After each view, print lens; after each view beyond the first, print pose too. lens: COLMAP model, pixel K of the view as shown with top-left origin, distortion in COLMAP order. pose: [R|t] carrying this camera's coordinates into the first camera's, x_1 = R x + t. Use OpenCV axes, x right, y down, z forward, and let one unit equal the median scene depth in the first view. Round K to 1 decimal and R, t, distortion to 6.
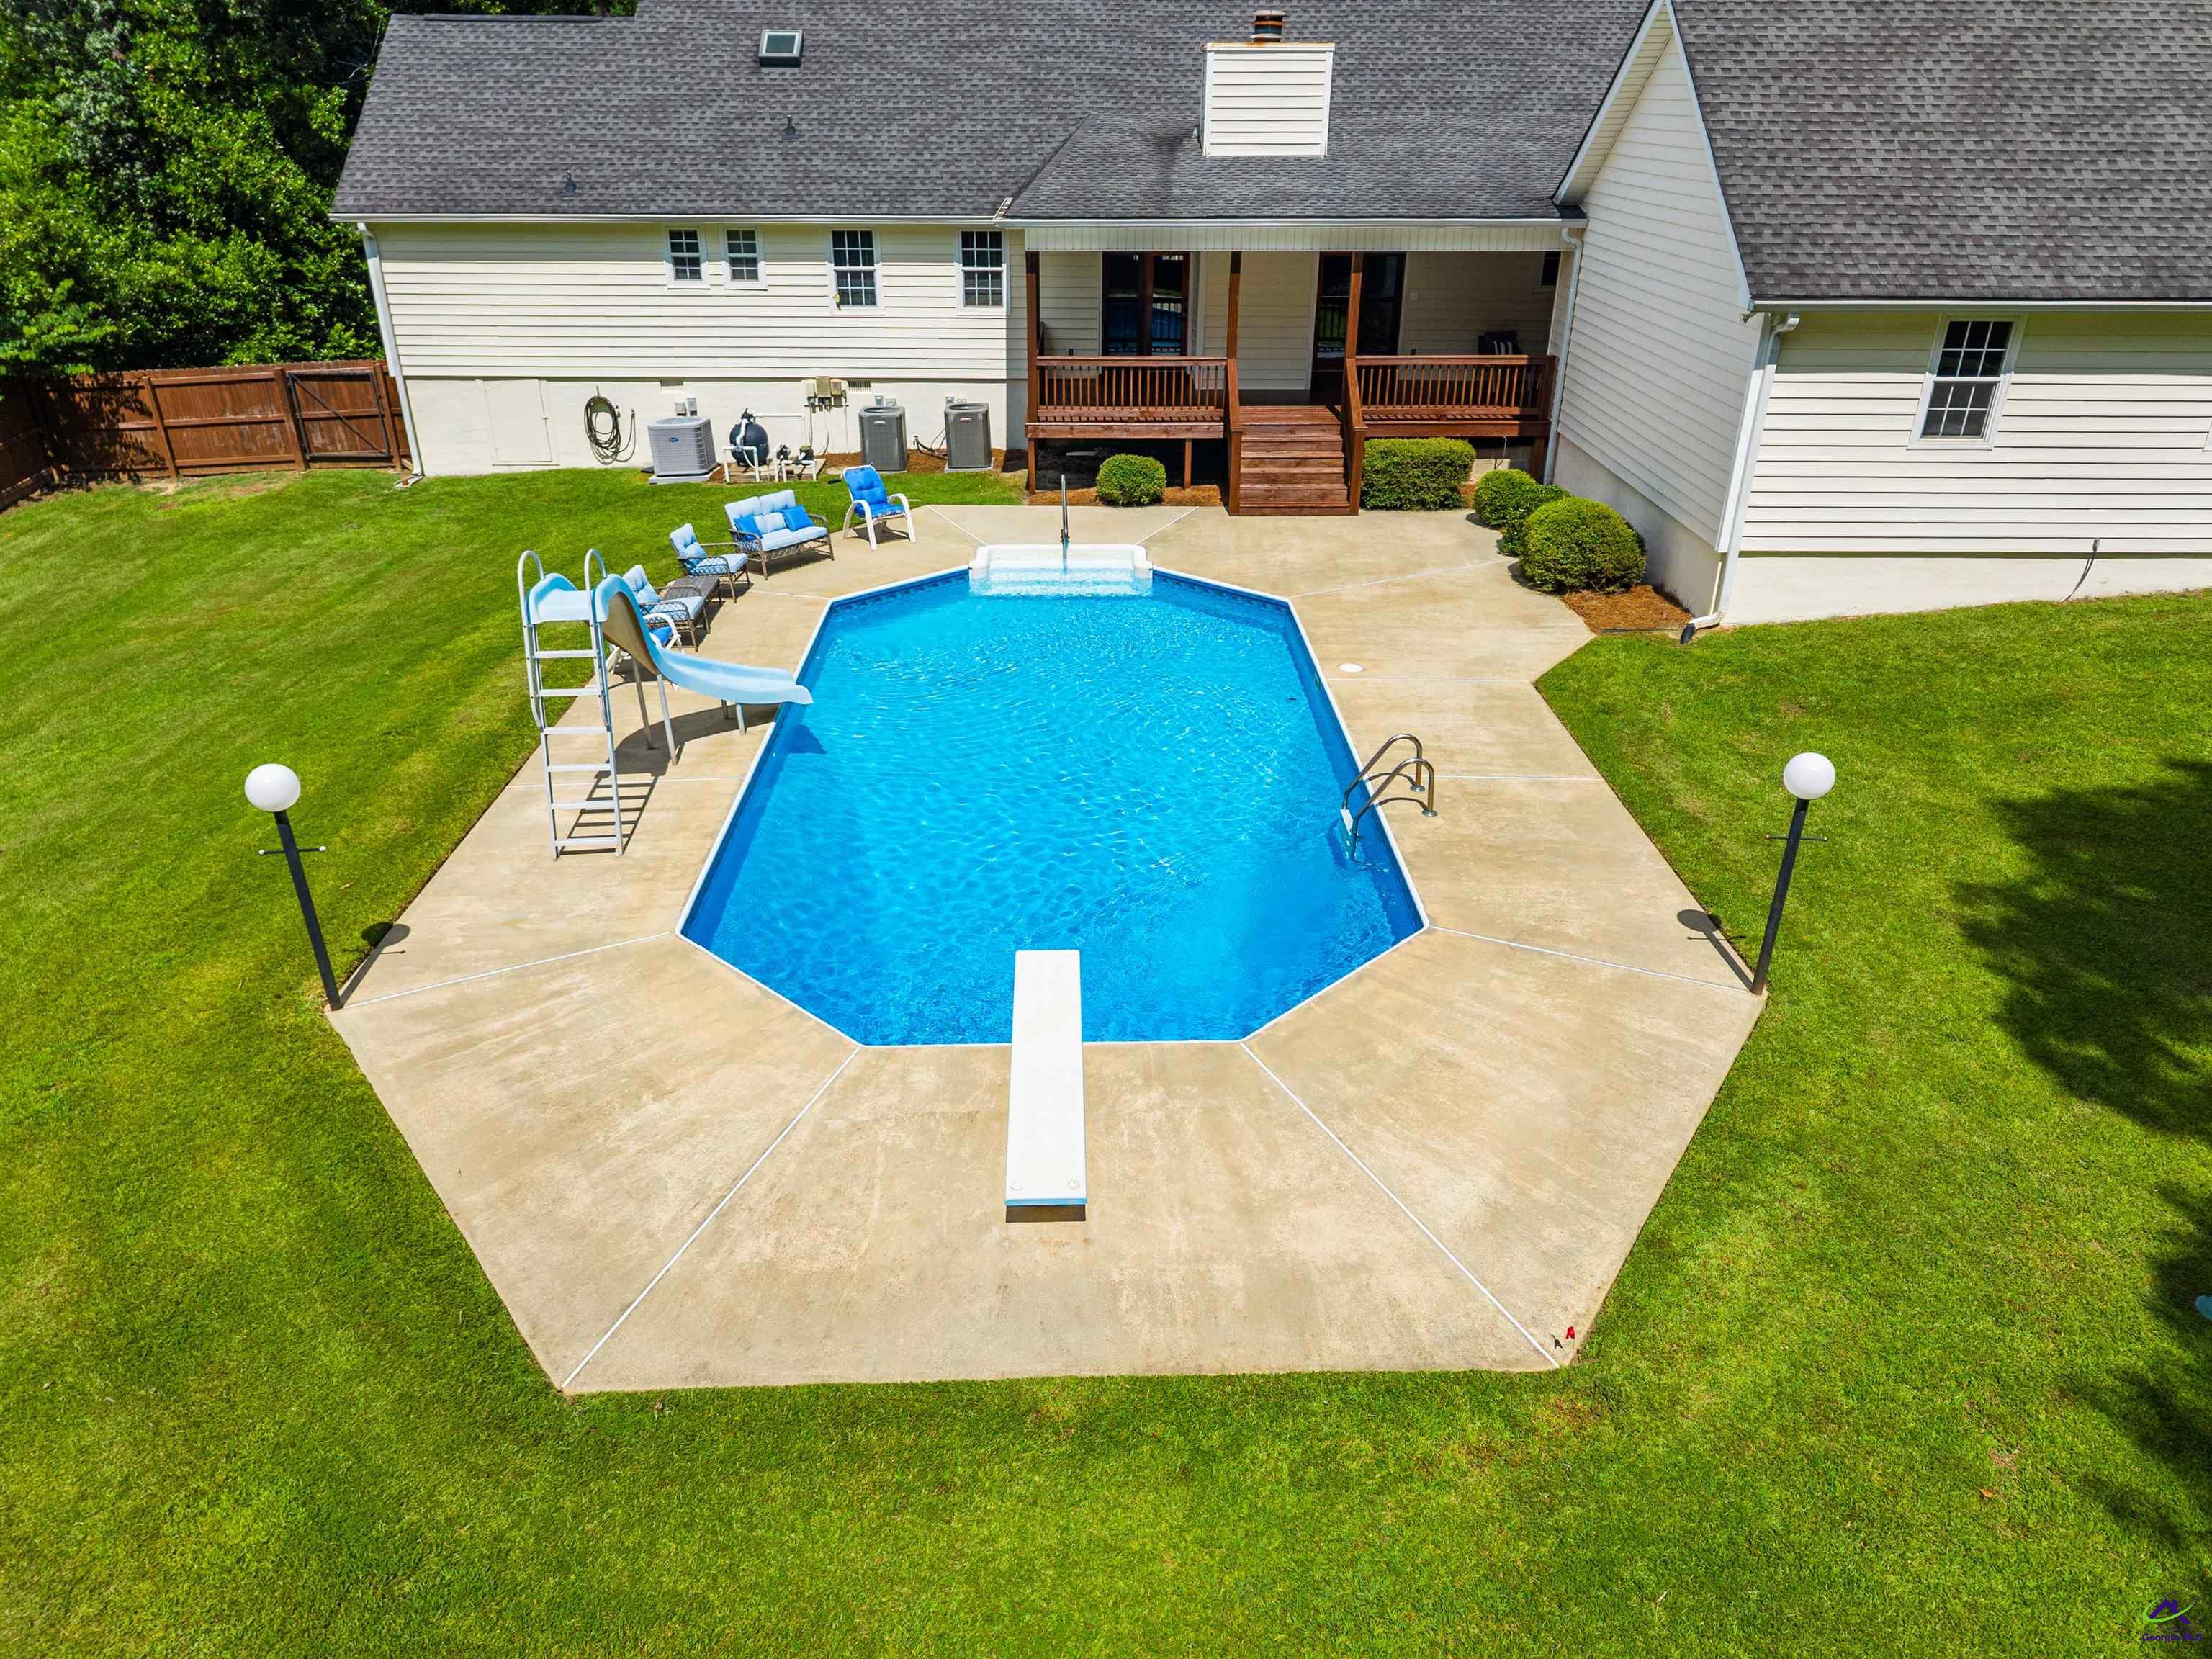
lens RADIAL K [[1528.5, 0, 1096.0], [0, 1528.5, 866.9], [0, 0, 1]] dist [0.013929, -0.009649]
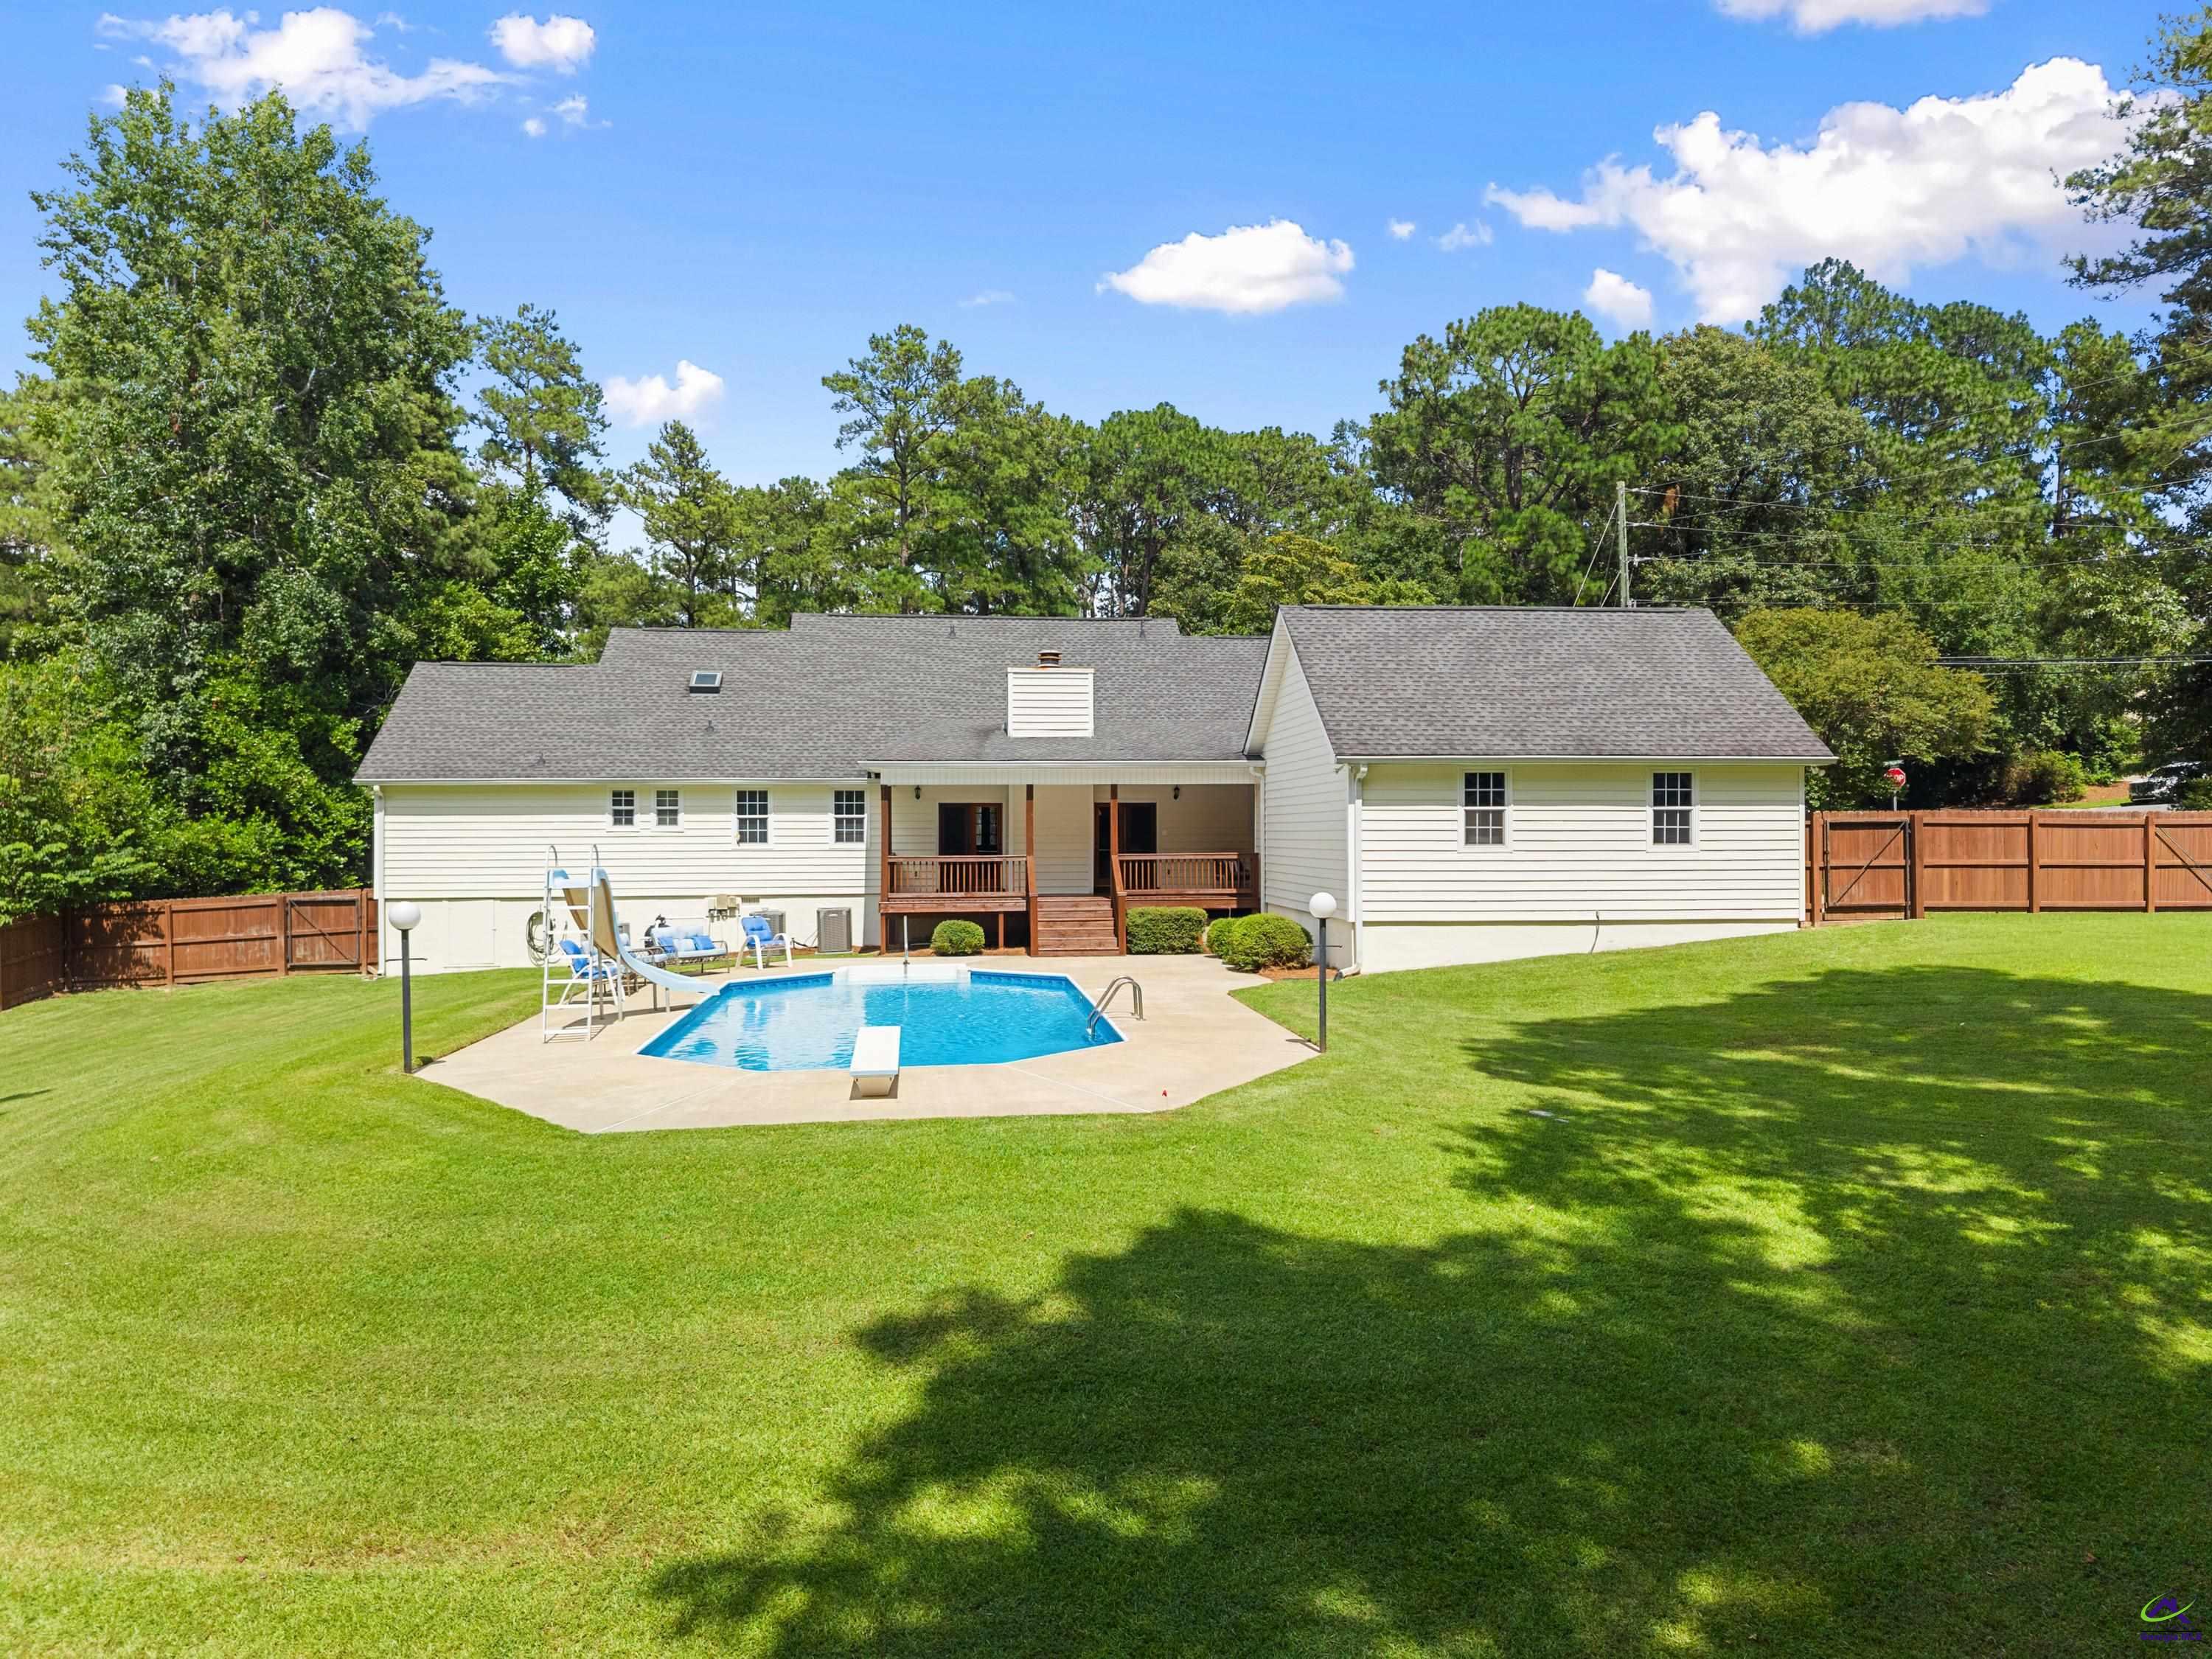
lens RADIAL K [[1528.5, 0, 1096.1], [0, 1528.5, 824.1], [0, 0, 1]] dist [0.013929, -0.009649]
pose [[0.995788, -0.005482, 0.091522, 0.019536], [0.046183, 0.892317, -0.449040, 0.231848], [-0.079205, 0.451376, 0.888812, -0.211625]]
